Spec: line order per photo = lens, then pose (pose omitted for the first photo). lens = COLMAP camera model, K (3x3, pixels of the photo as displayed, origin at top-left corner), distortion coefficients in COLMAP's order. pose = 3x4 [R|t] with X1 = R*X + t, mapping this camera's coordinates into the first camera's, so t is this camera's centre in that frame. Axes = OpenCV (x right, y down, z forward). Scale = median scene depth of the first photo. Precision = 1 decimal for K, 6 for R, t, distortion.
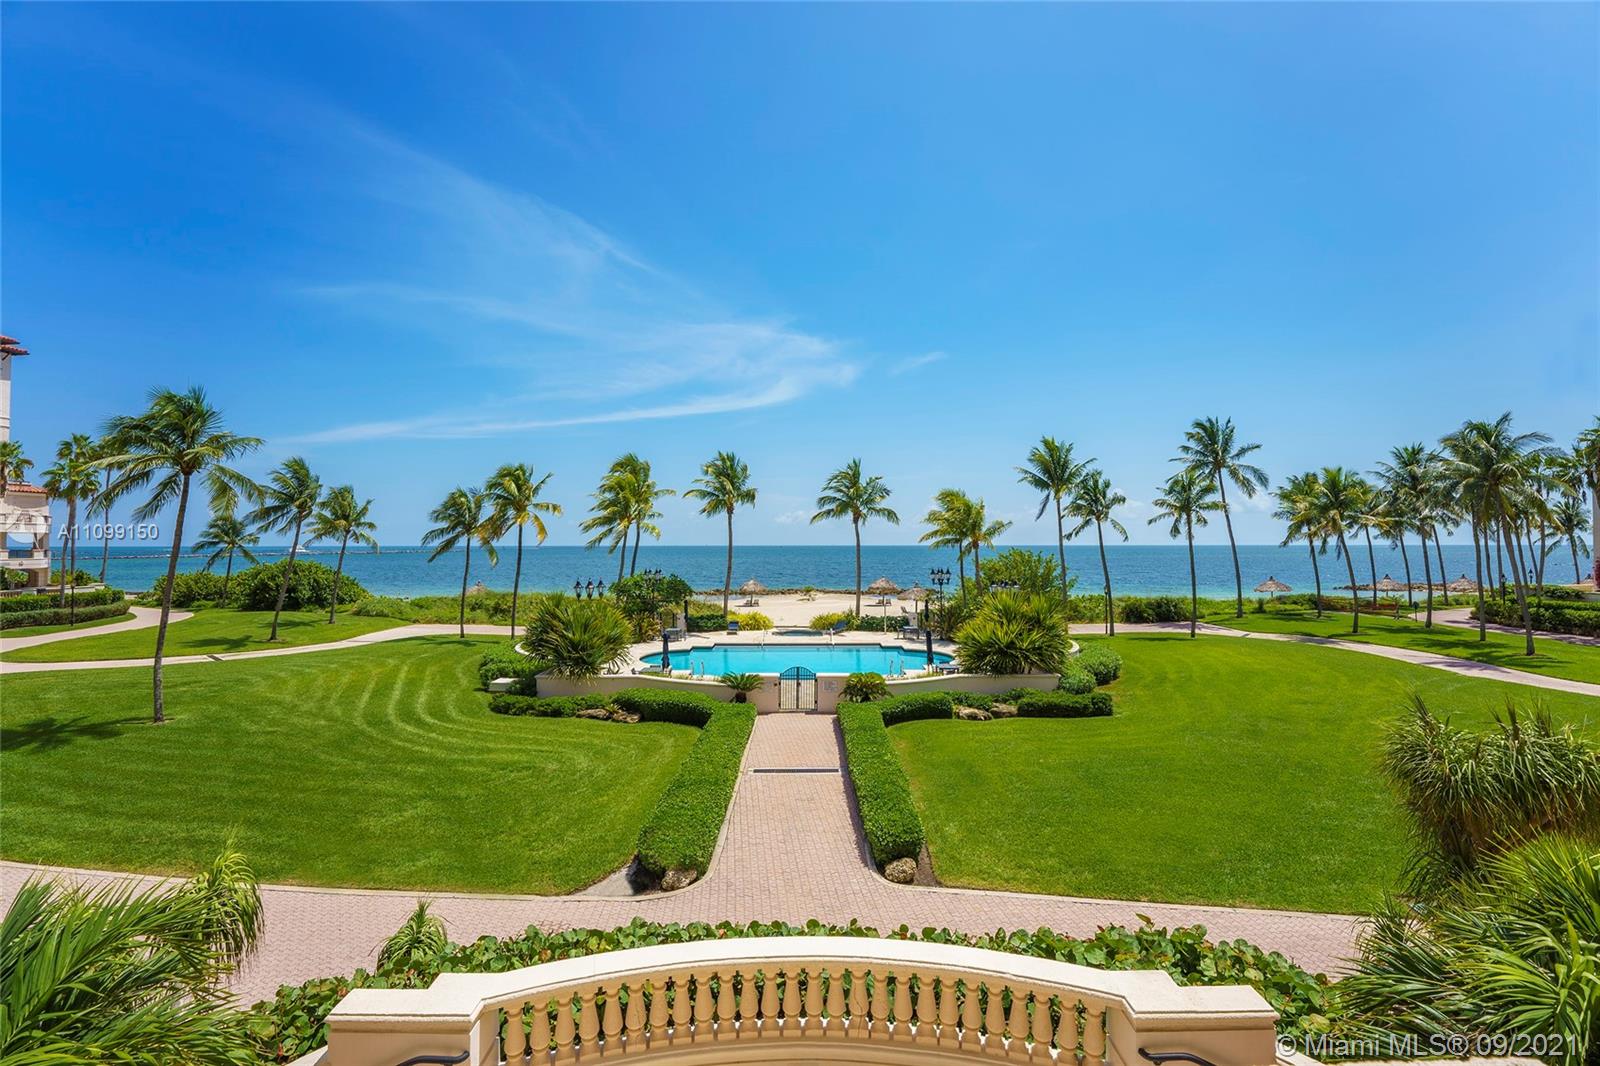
lens RADIAL K [[658.3, 0, 801.0], [0, 658.3, 531.0], [0, 0, 1]] dist [-0.026786, 0.002339]
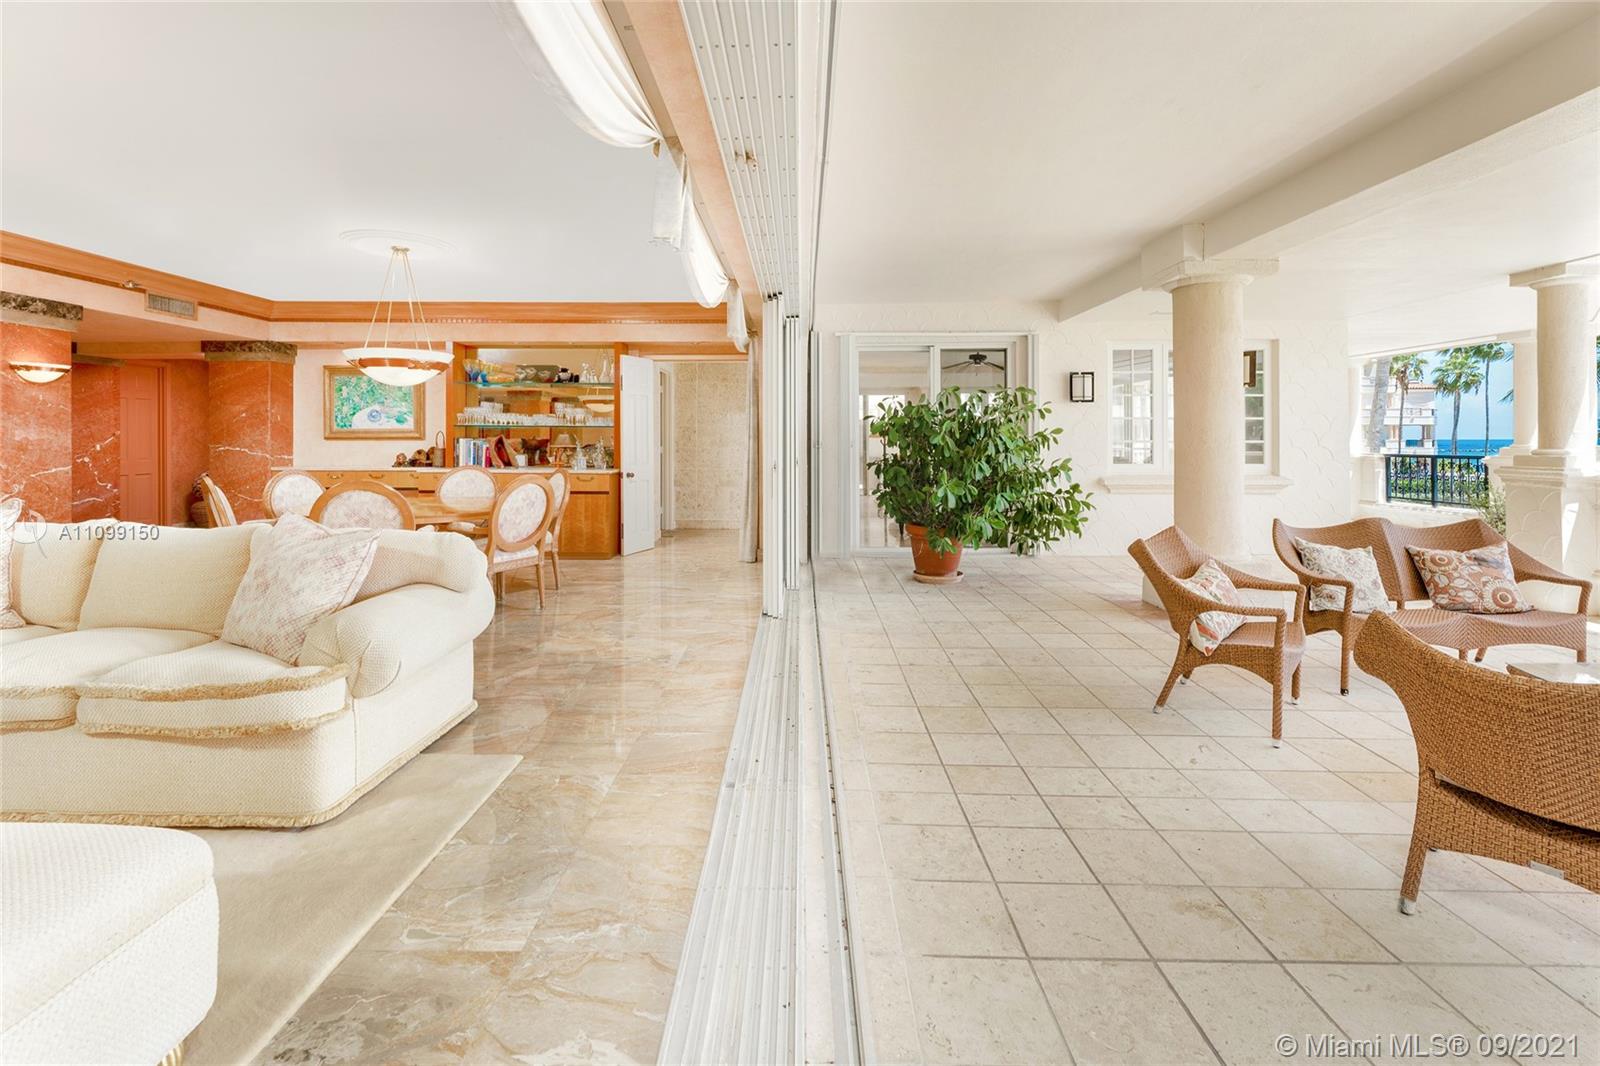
lens RADIAL K [[702.4, 0, 791.6], [0, 702.4, 435.8], [0, 0, 1]] dist [-0.004386, -0.000801]
pose [[-0.014849, -0.002019, -0.999888, 0.050641], [0.022341, 0.999748, -0.002350, 0.000869], [0.999640, -0.022373, -0.014800, -0.109255]]
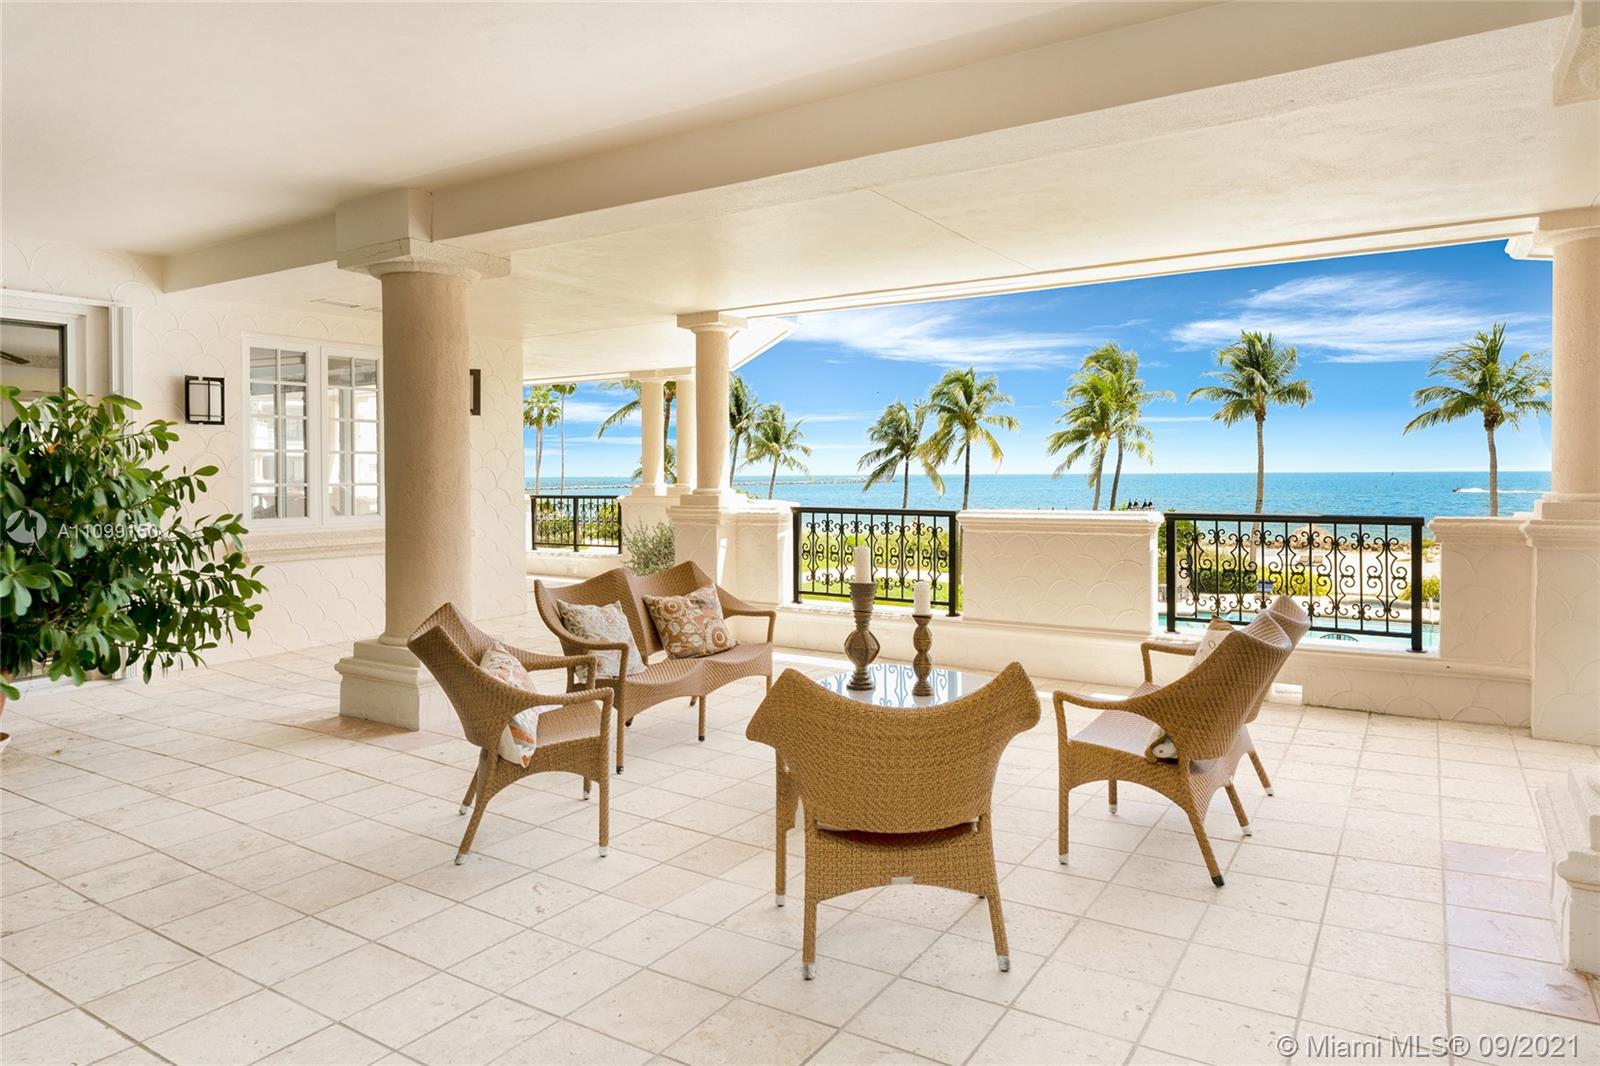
lens RADIAL K [[998.7, 0, 788.4], [0, 998.7, 468.8], [0, 0, 1]] dist [-0.004464, -0.001953]
pose [[0.839523, -0.006329, -0.543288, 0.040532], [0.016555, 0.999766, 0.013934, 0.000234], [0.543073, -0.020692, 0.839431, -0.119697]]
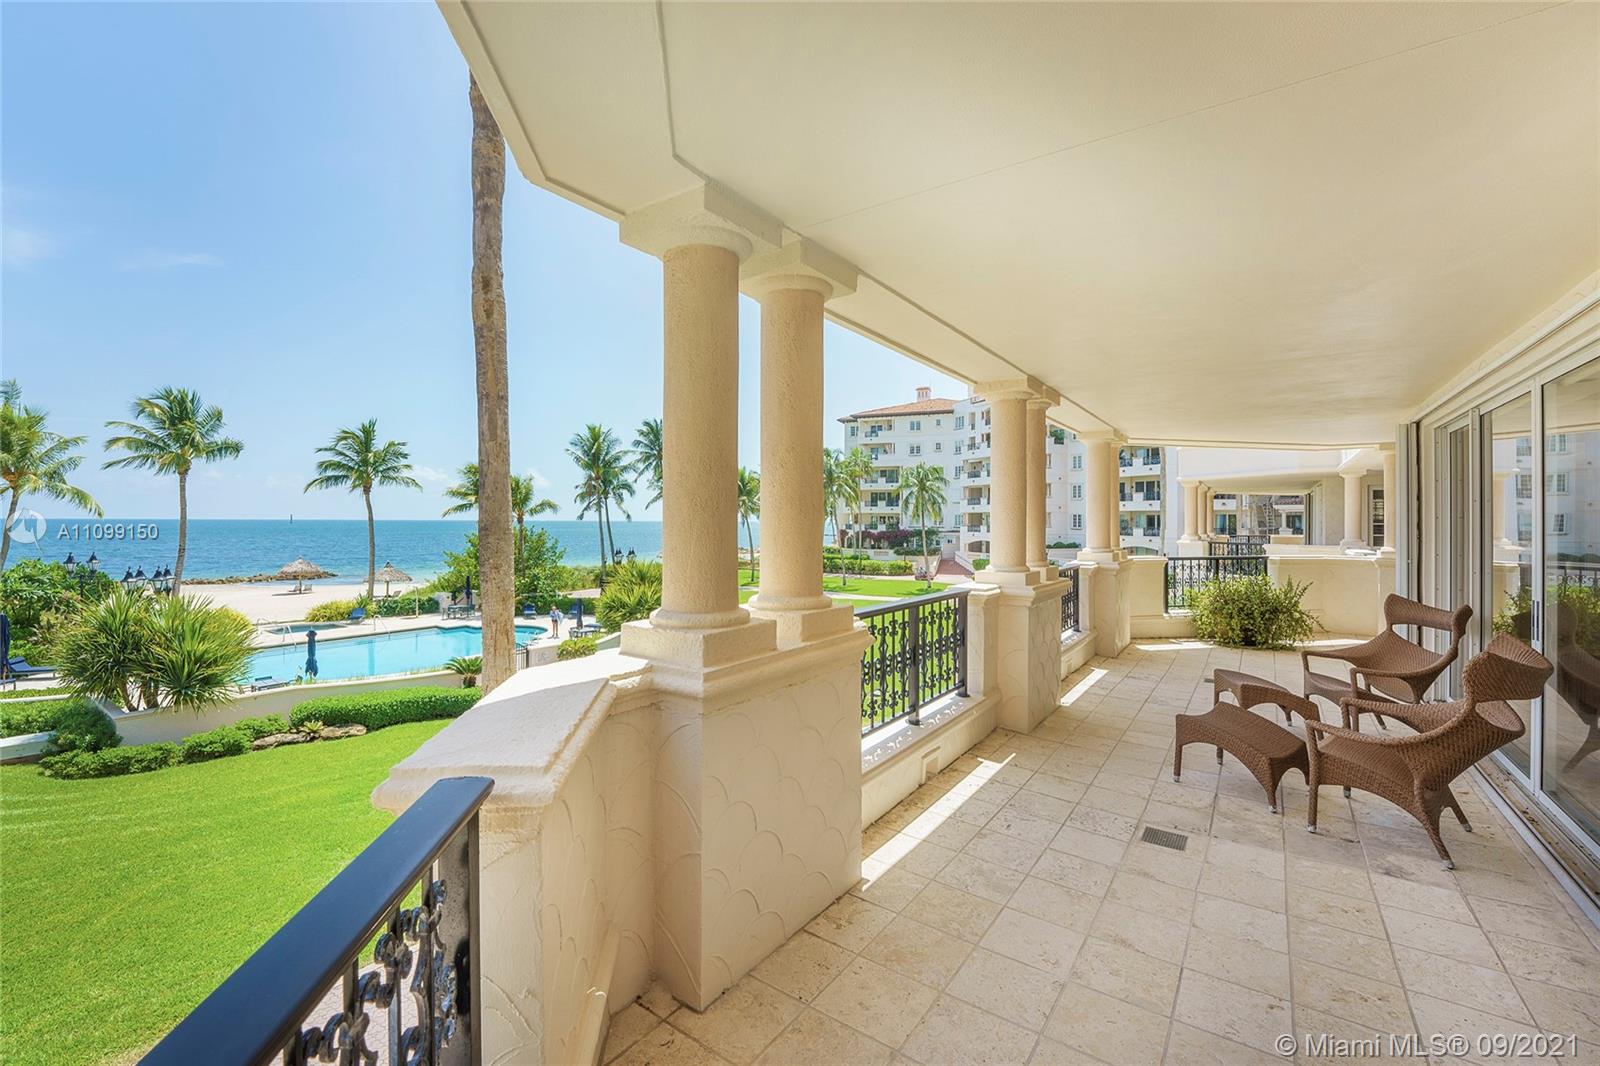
lens RADIAL K [[658.3, 0, 827.4], [0, 658.3, 491.5], [0, 0, 1]] dist [-0.026786, 0.002339]
pose [[0.562492, 0.040352, 0.825817, -0.290476], [-0.022706, 0.999186, -0.033358, -0.000622], [-0.826491, 0.000012, 0.562950, 0.022895]]
